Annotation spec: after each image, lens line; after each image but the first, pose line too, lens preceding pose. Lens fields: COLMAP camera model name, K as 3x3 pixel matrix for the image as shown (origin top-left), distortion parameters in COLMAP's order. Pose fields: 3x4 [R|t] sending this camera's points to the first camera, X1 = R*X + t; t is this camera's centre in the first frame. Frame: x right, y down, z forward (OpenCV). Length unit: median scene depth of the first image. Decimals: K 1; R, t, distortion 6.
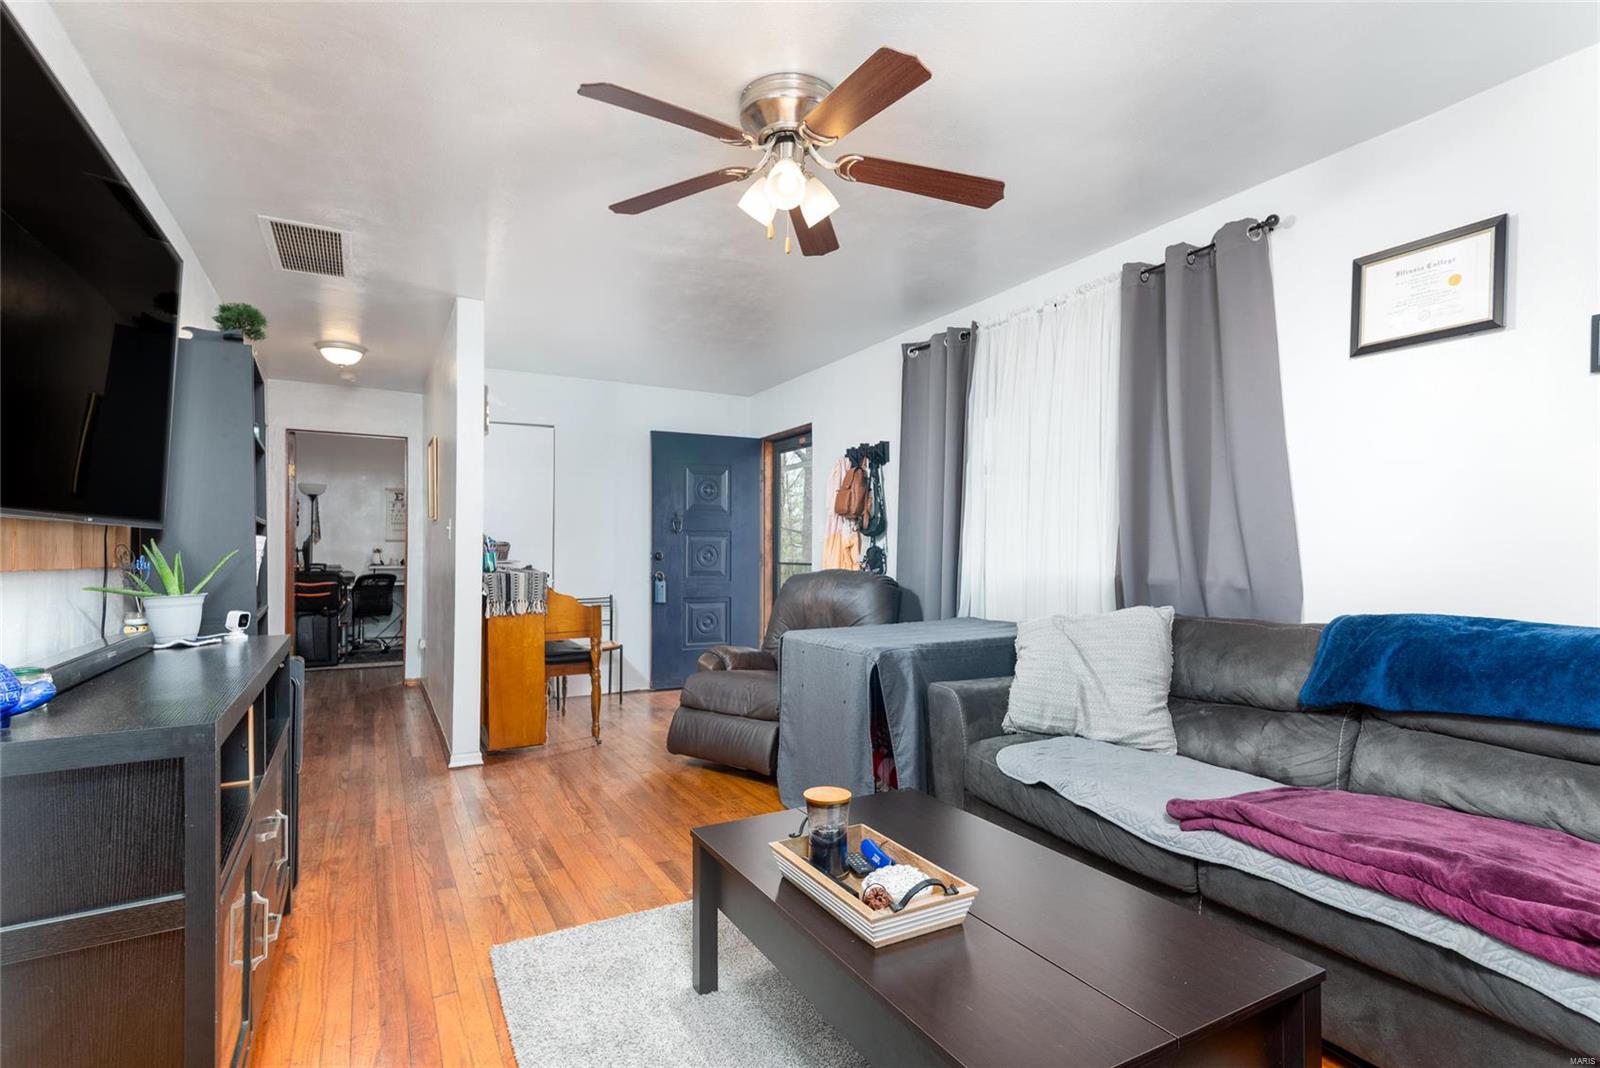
lens RADIAL K [[798.1, 0, 800.0], [0, 798.1, 534.0], [0, 0, 1]] dist [0.000045, 0.000027]
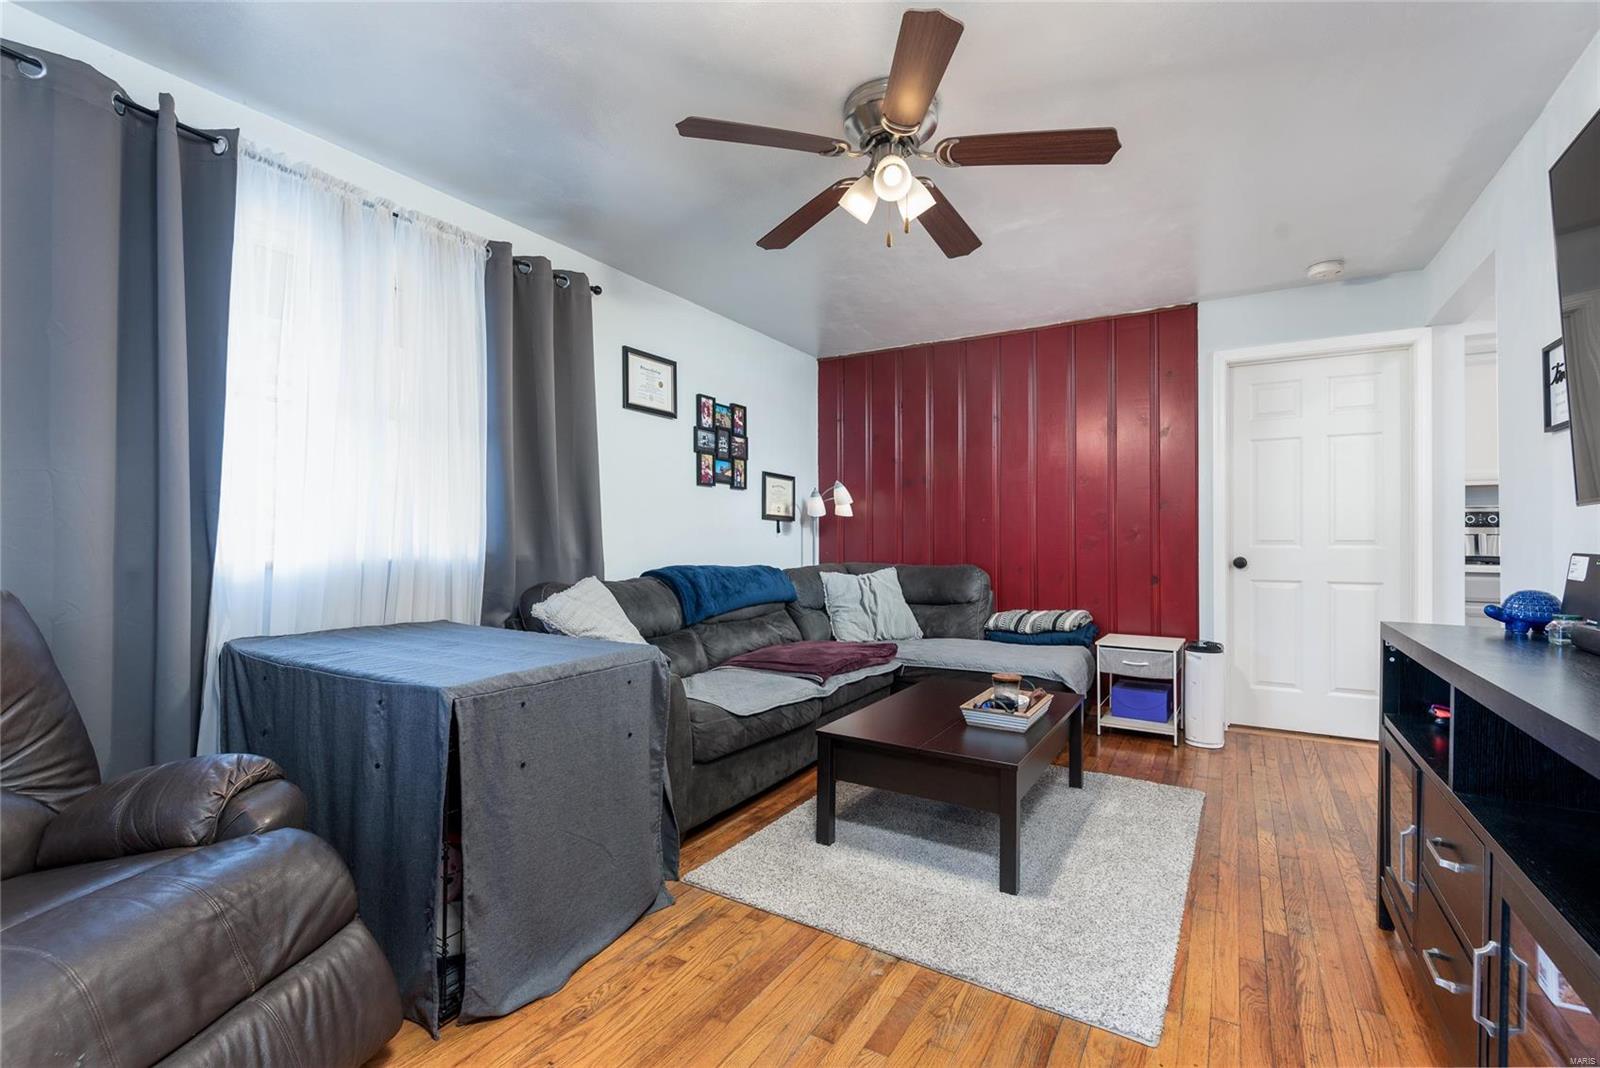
lens RADIAL K [[729.6, 0, 800.0], [0, 729.6, 534.0], [0, 0, 1]] dist [0.000843, 0.000075]
pose [[-0.518423, 0.004369, 0.855113, -0.737681], [-0.012548, 0.999840, -0.012716, 0.040870], [-0.855032, -0.017322, -0.518286, 1.511018]]
